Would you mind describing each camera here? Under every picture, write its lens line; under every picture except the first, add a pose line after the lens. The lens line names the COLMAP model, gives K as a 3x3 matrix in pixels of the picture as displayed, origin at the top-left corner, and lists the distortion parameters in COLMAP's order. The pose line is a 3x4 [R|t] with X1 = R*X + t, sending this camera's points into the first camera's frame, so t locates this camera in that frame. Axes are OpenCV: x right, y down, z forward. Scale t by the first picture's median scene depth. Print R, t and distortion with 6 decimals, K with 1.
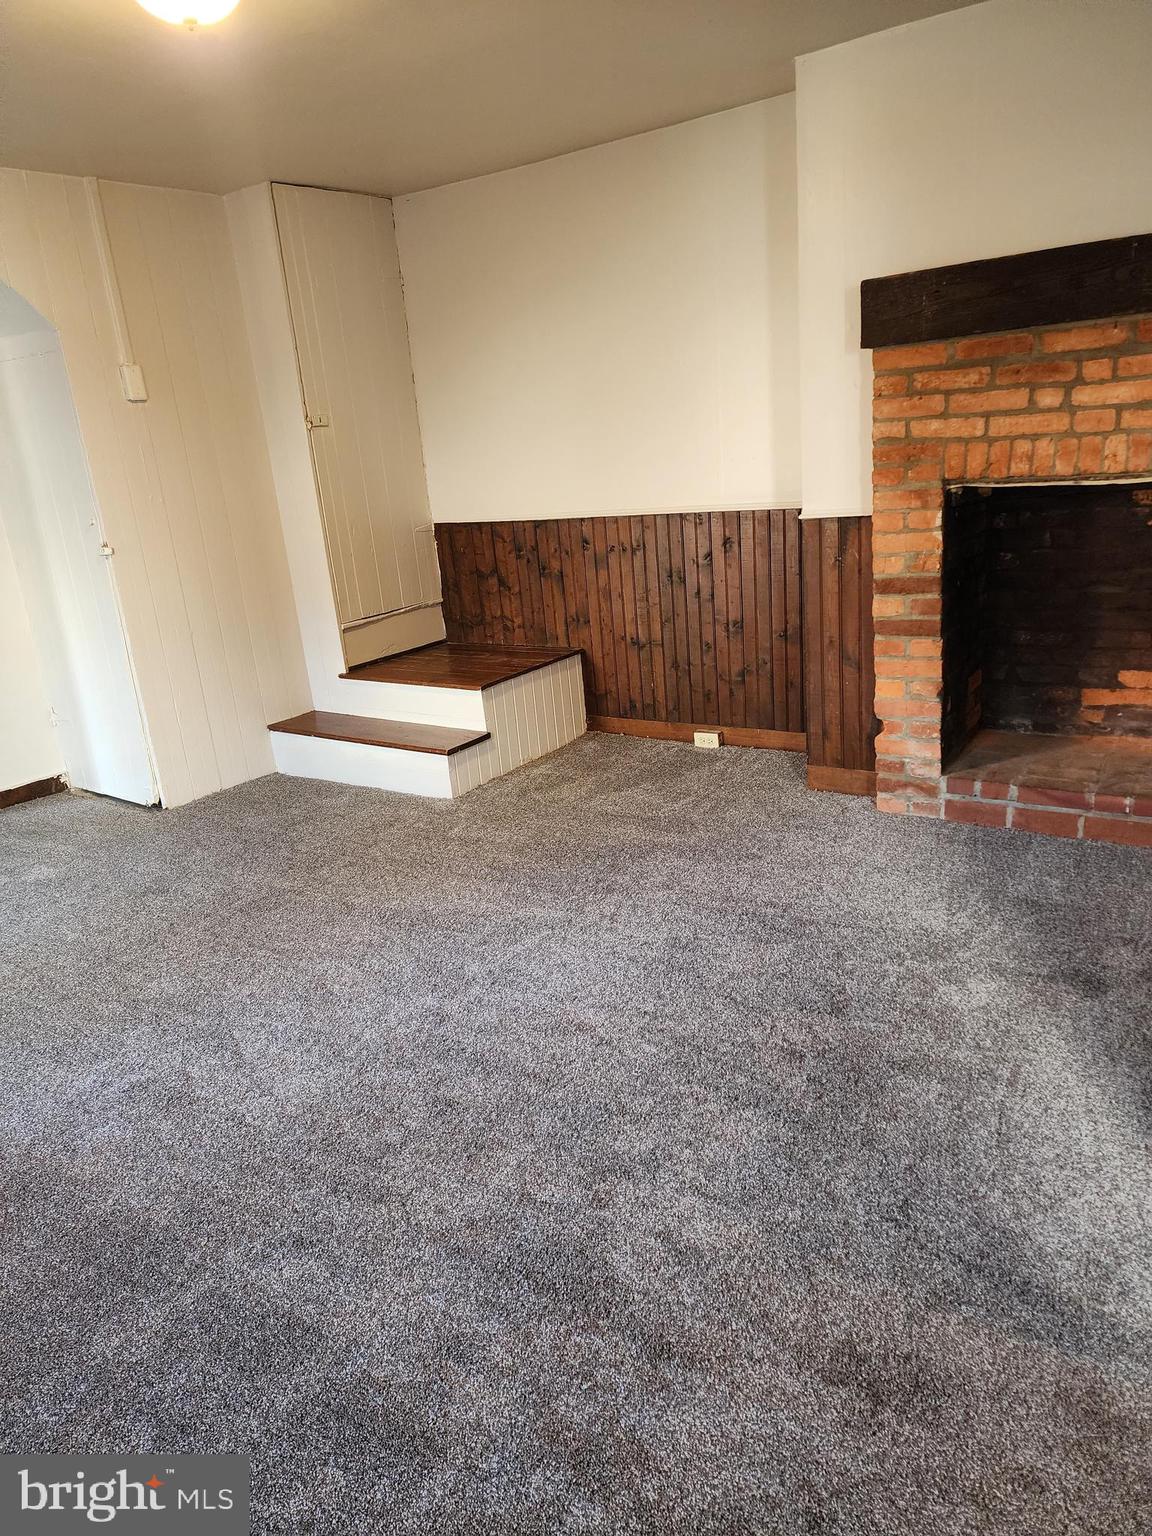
lens RADIAL K [[1038.2, 0, 577.0], [0, 1038.2, 766.4], [0, 0, 1]] dist [0.072294, -0.062839]
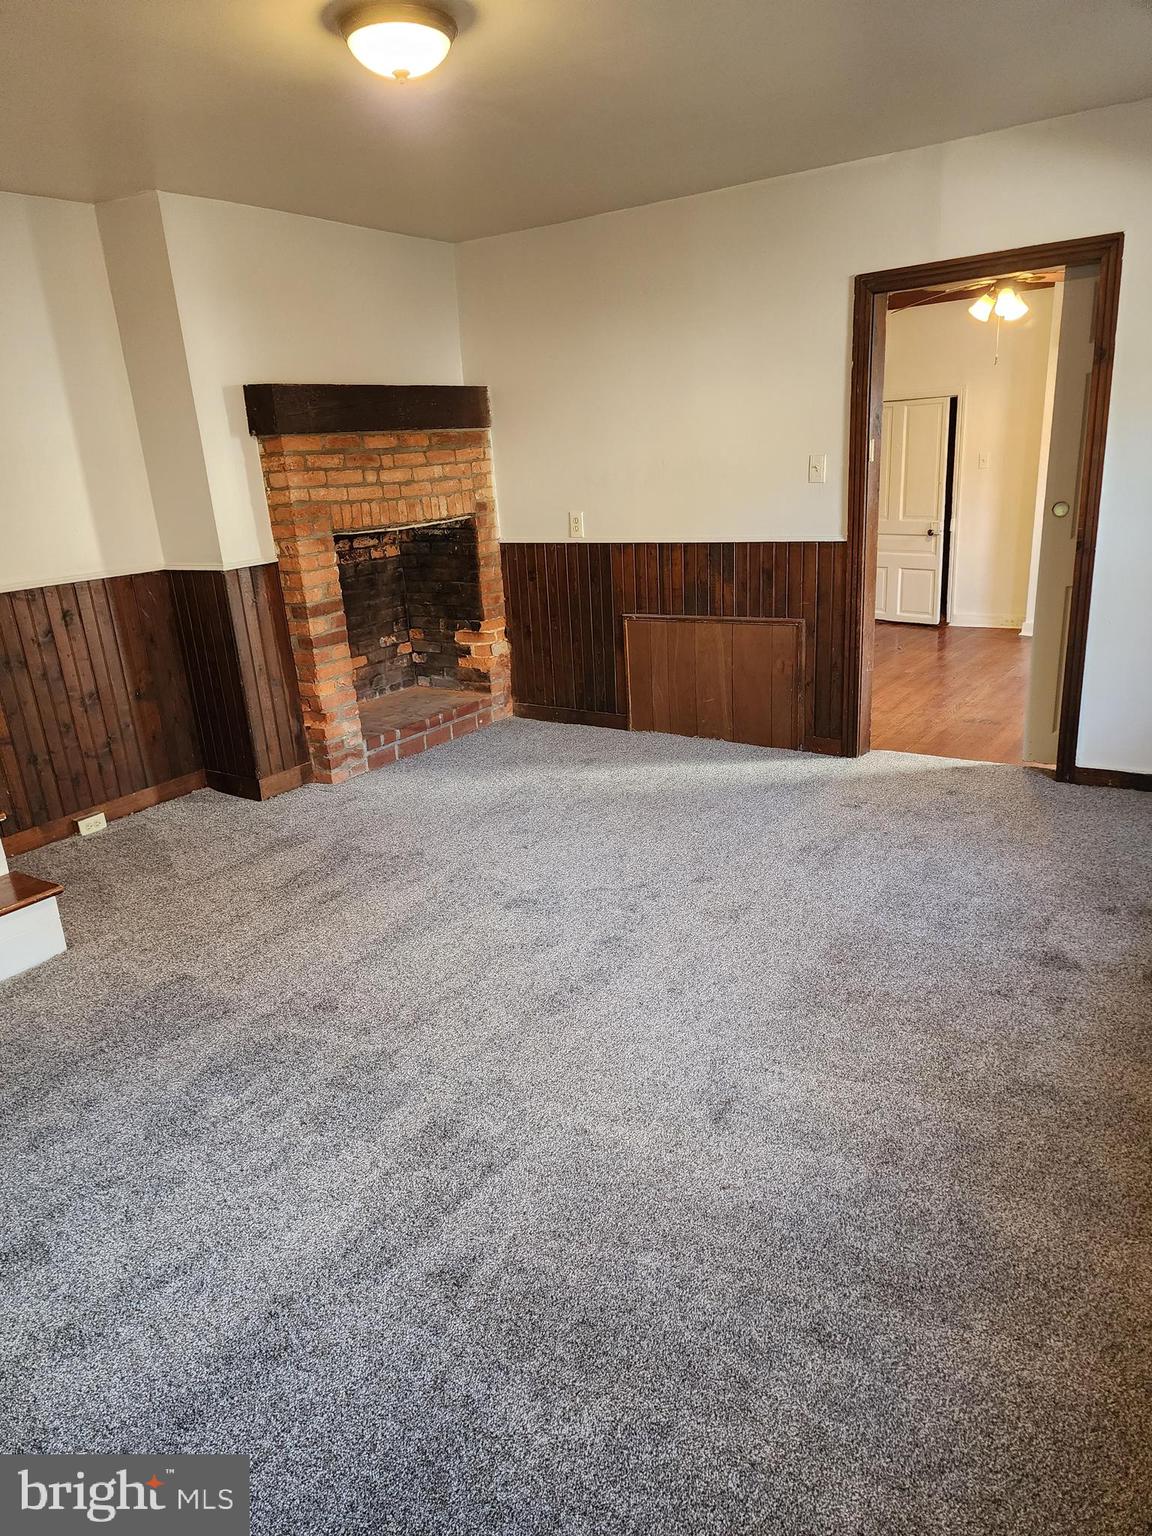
lens RADIAL K [[1038.2, 0, 580.3], [0, 1038.2, 776.4], [0, 0, 1]] dist [0.072294, -0.062839]
pose [[0.002531, -0.220900, 0.975293, -1.030567], [0.364651, 0.908345, 0.204790, -0.127924], [-0.931141, 0.355124, 0.082851, 0.639893]]
